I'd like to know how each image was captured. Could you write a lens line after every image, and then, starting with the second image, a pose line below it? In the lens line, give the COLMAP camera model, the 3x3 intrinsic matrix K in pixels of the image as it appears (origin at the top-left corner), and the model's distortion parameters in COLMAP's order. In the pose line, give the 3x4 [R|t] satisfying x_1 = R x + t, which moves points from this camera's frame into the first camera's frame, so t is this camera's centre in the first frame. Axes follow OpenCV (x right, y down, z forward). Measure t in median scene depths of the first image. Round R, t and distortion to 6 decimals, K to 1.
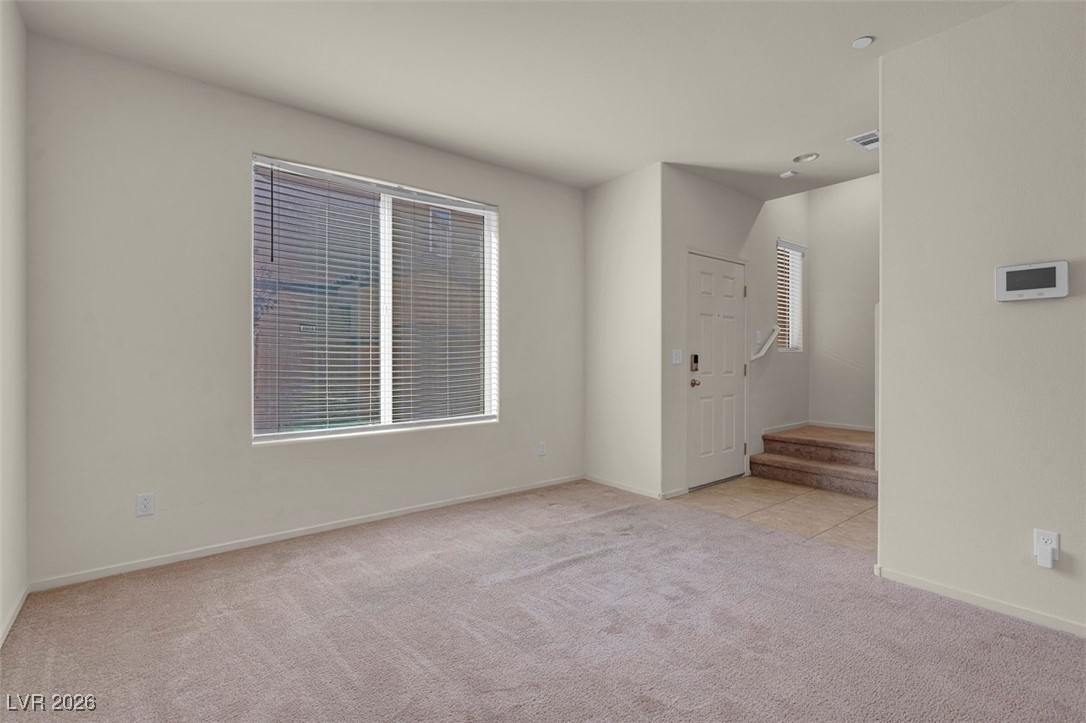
lens RADIAL K [[501.6, 0, 543.0], [0, 501.6, 361.5], [0, 0, 1]] dist [-0.001448, -0.000094]
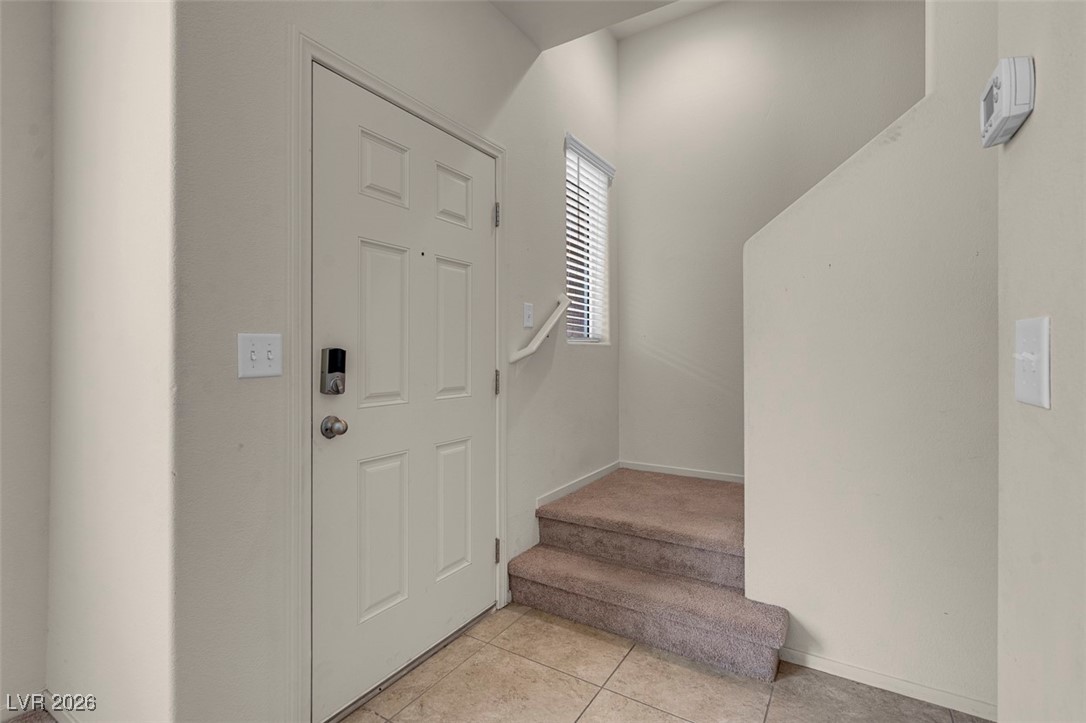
lens RADIAL K [[515.3, 0, 543.8], [0, 515.3, 344.4], [0, 0, 1]] dist [-0.001942, -0.000178]
pose [[0.941996, 0.008317, 0.335520, 0.284043], [-0.000880, 0.999751, -0.022313, -0.007592], [-0.335622, 0.020723, 0.941769, 0.534076]]
